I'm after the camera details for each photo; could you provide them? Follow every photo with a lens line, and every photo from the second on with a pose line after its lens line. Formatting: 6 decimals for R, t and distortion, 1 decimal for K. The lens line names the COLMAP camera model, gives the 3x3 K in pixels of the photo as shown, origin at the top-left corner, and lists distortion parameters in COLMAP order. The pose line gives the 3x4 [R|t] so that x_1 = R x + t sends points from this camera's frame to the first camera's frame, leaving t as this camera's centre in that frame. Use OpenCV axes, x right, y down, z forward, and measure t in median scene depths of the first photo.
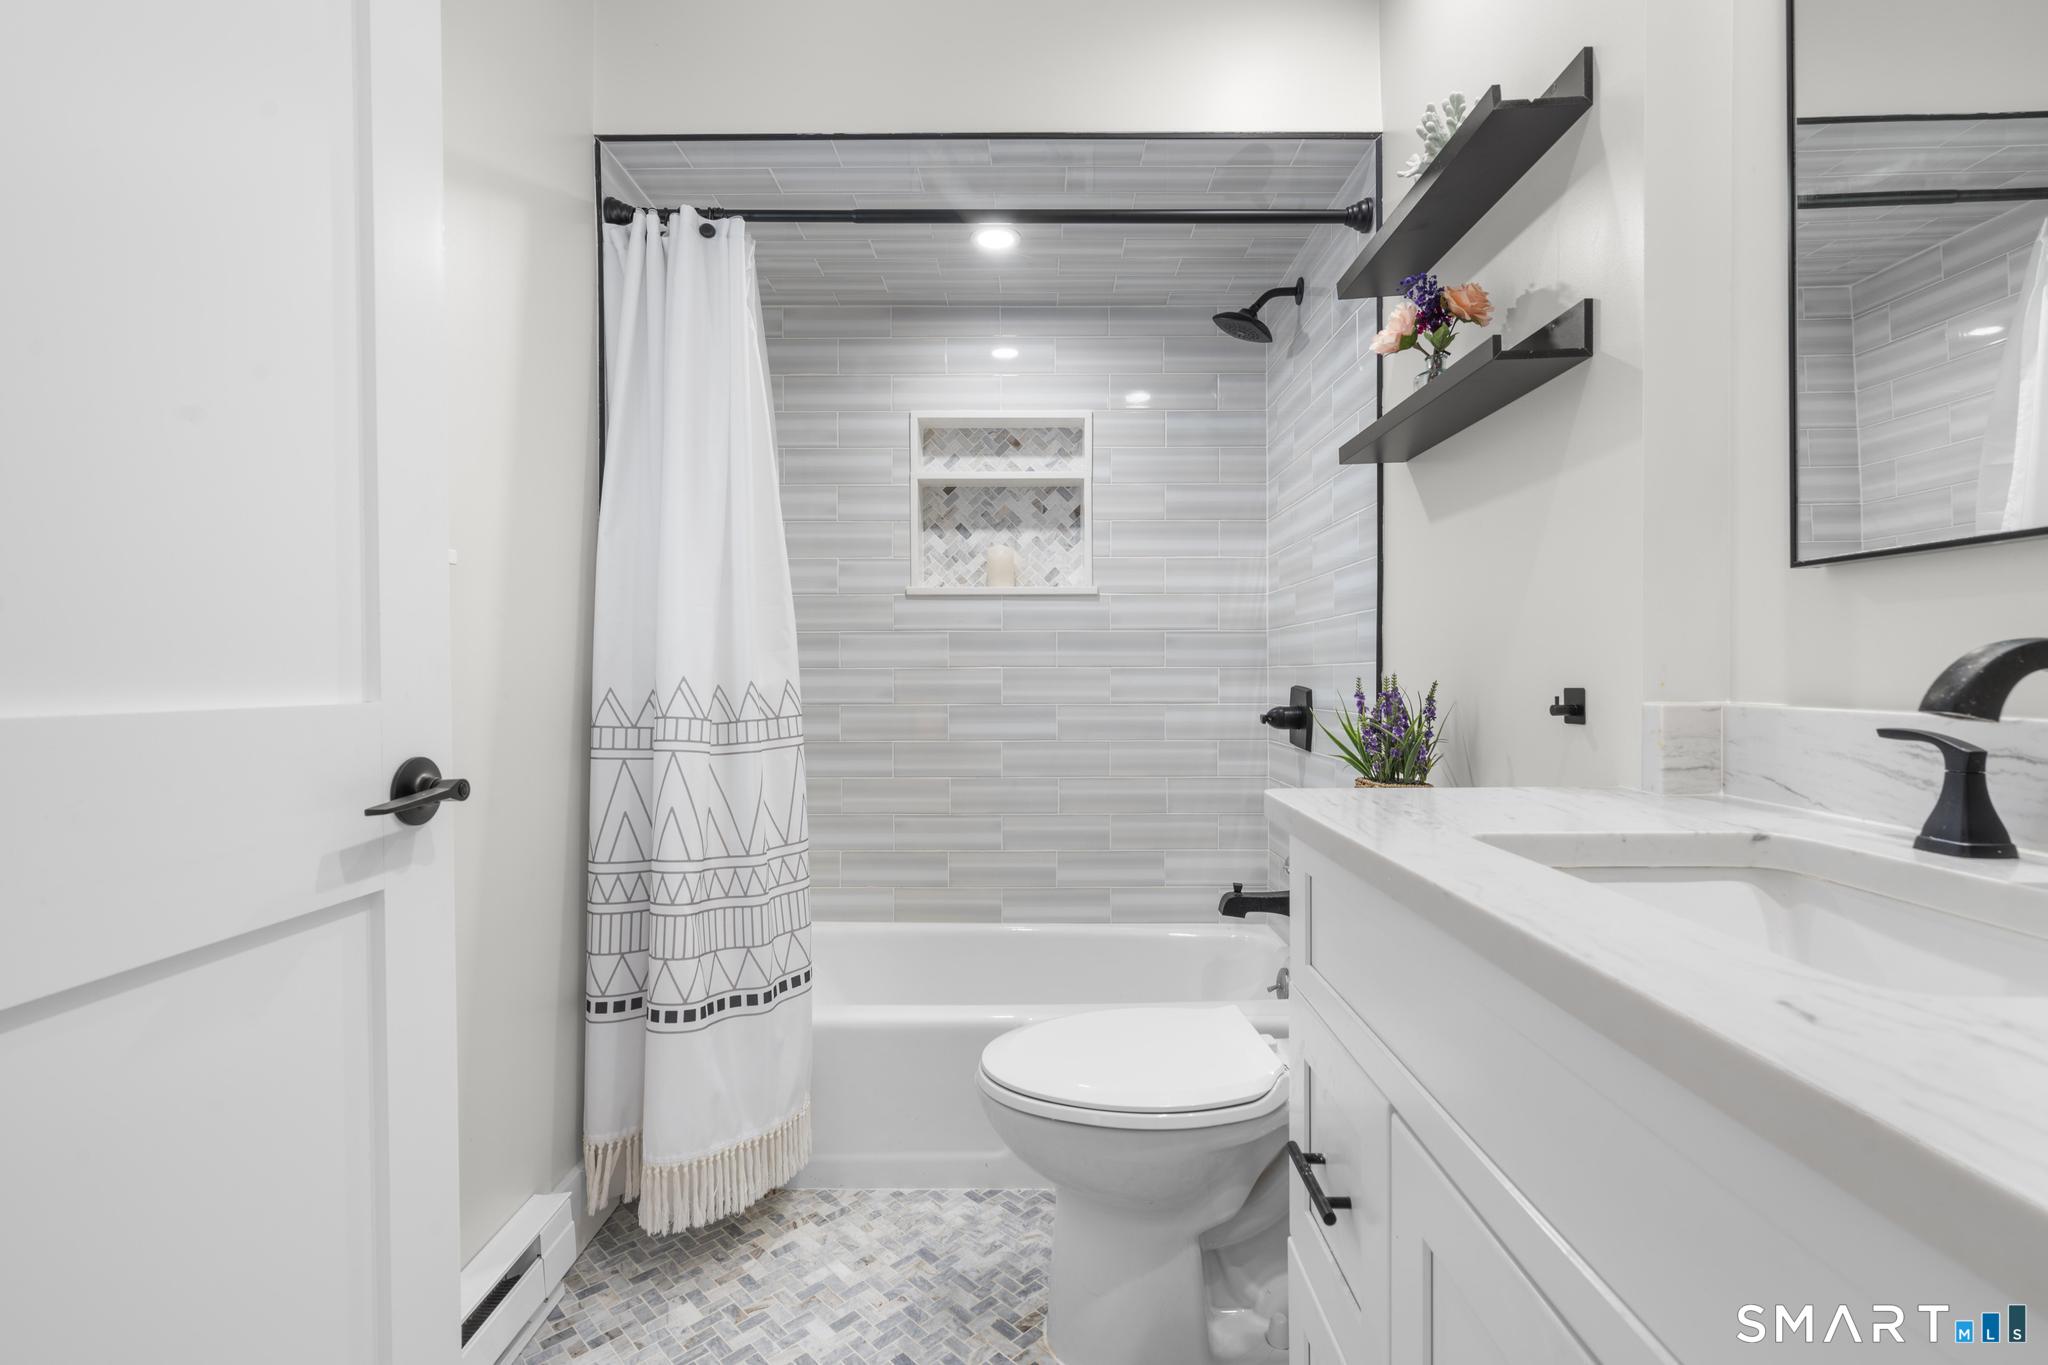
lens RADIAL K [[923.6, 0, 1030.6], [0, 923.6, 679.6], [0, 0, 1]] dist [-0.004369, 0.002627]
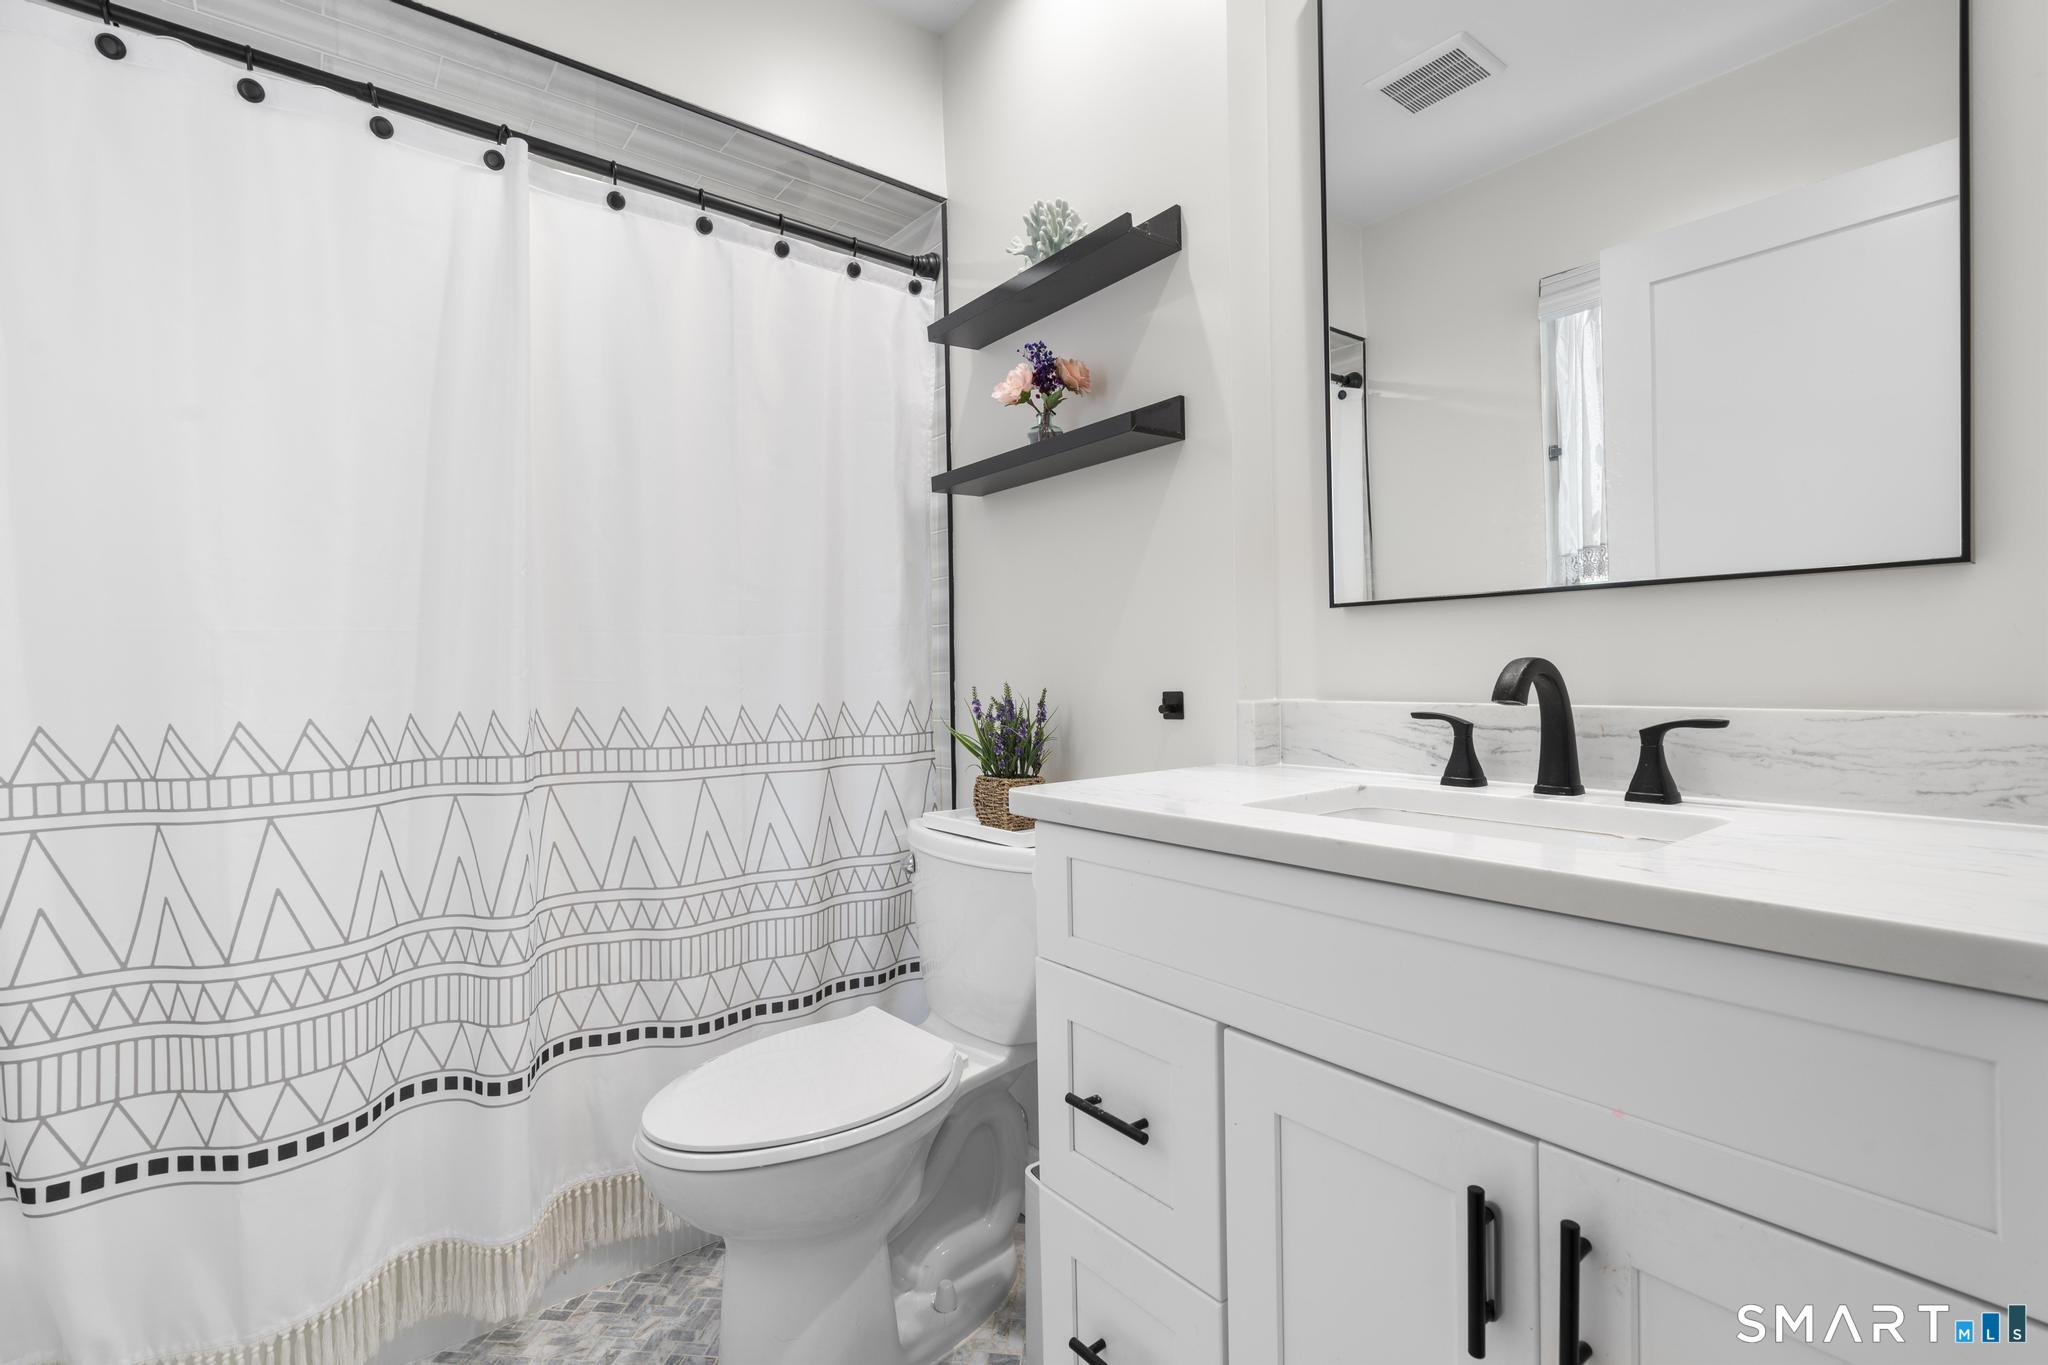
lens RADIAL K [[923.6, 0, 1035.4], [0, 923.6, 678.6], [0, 0, 1]] dist [-0.004369, 0.002627]
pose [[0.777307, -0.012997, 0.628987, -0.314363], [0.019521, 0.999803, -0.003466, -0.006814], [-0.628818, 0.014973, 0.777408, 0.088368]]
